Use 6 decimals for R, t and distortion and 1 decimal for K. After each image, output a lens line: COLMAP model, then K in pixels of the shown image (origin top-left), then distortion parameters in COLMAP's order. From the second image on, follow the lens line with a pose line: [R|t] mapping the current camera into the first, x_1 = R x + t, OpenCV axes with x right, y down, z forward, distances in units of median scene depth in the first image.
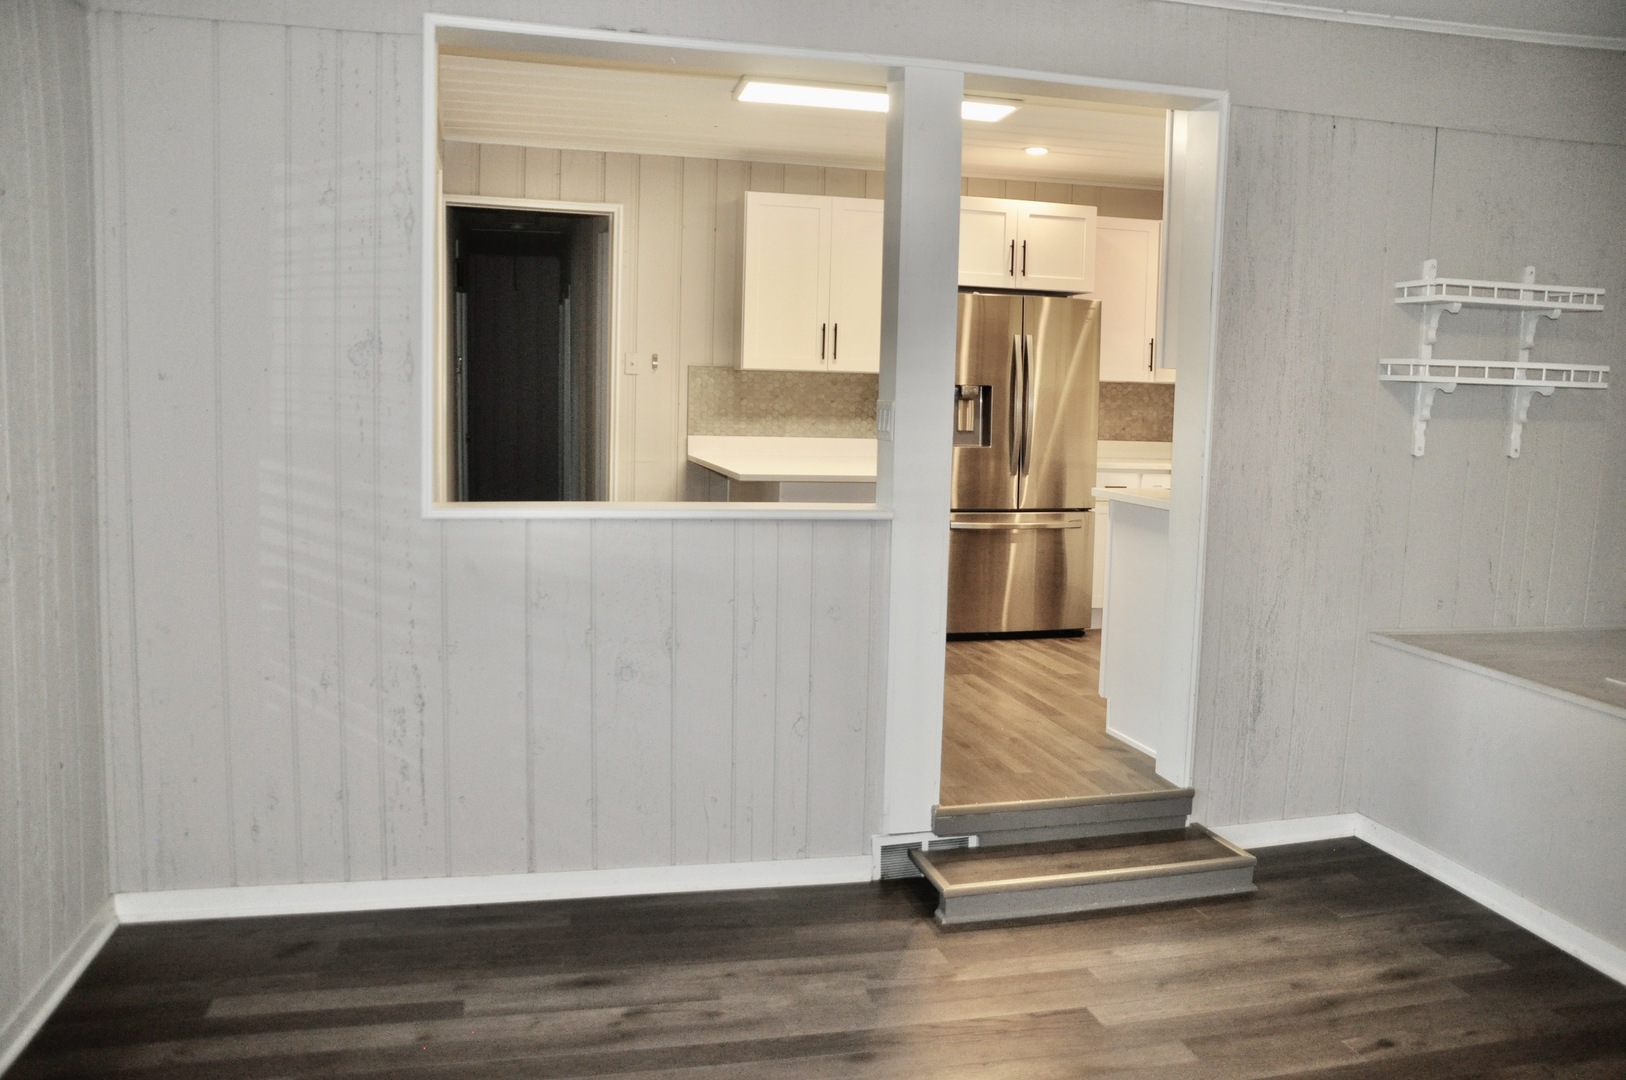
lens RADIAL K [[1284.3, 0, 813.0], [0, 1284.3, 540.0], [0, 0, 1]] dist [-0.147635, 0.004335]
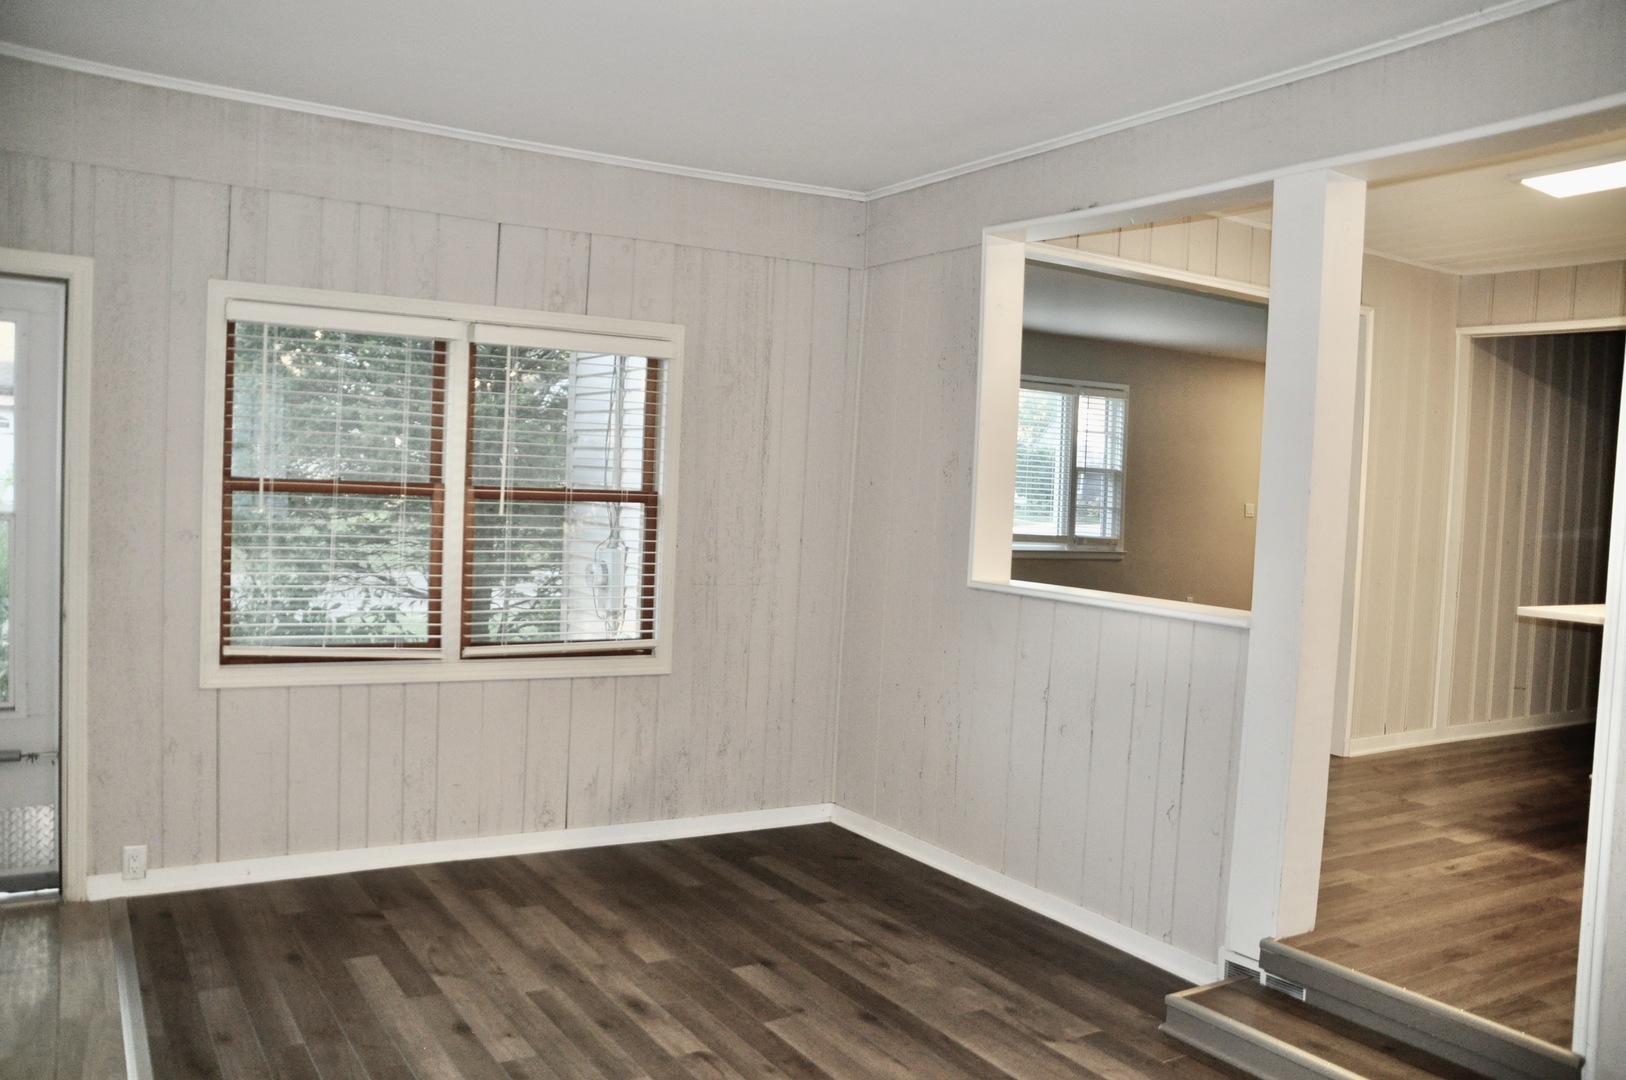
lens RADIAL K [[1284.3, 0, 813.0], [0, 1284.3, 540.0], [0, 0, 1]] dist [-0.147635, 0.004335]
pose [[0.324067, 0.043814, -0.945019, 1.039520], [-0.153070, 0.988193, -0.006675, -0.031311], [0.933568, 0.146817, 0.326948, 0.420707]]
